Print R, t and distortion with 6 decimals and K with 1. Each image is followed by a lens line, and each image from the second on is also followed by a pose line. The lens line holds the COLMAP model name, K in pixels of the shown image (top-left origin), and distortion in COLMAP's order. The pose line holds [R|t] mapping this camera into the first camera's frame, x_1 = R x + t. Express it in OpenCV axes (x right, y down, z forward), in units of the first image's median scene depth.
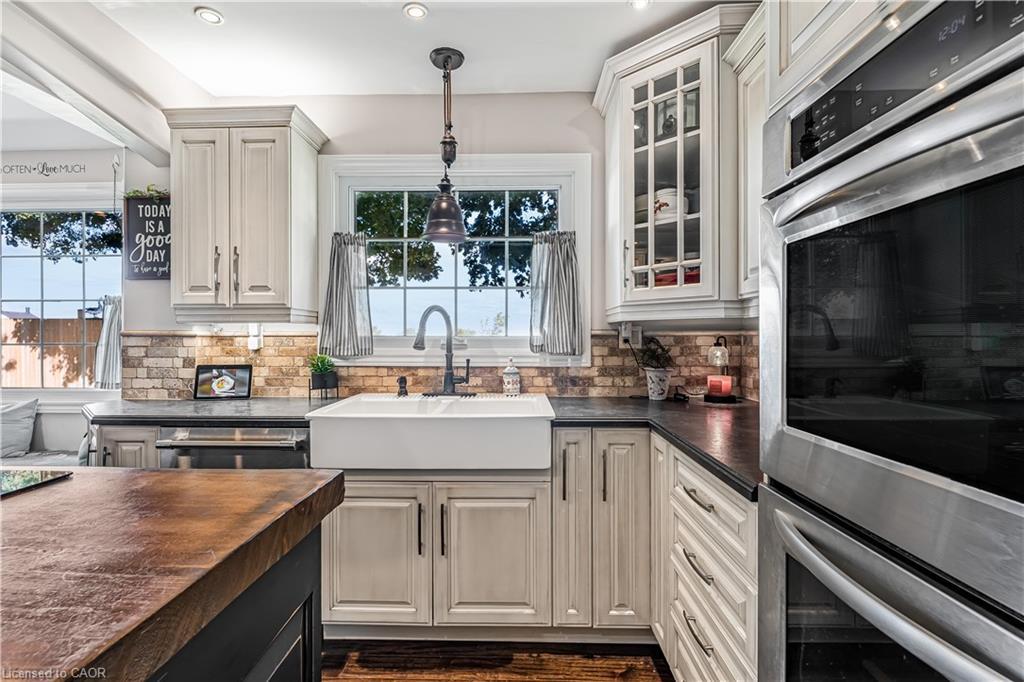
lens RADIAL K [[502.6, 0, 510.3], [0, 502.6, 339.2], [0, 0, 1]] dist [-0.000125, -0.002428]
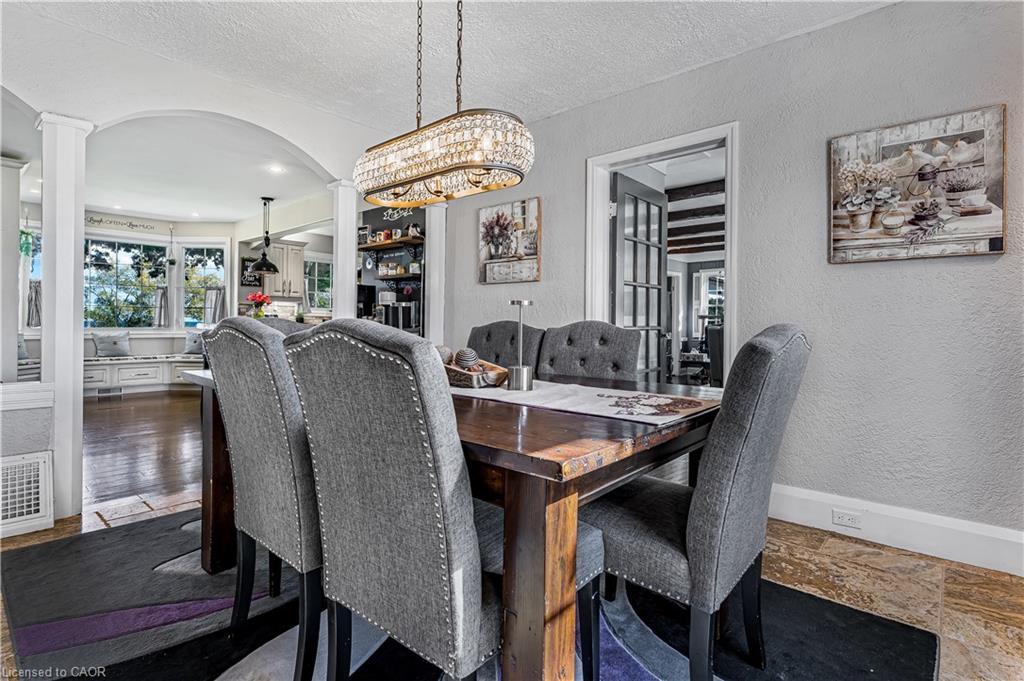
lens RADIAL K [[502.6, 0, 512.0], [0, 502.6, 333.3], [0, 0, 1]] dist [-0.000125, -0.002428]
pose [[0.642559, -0.002793, 0.766231, -2.185379], [-0.005988, 0.999945, 0.008667, 0.141566], [-0.766213, -0.010157, 0.642507, -2.359531]]
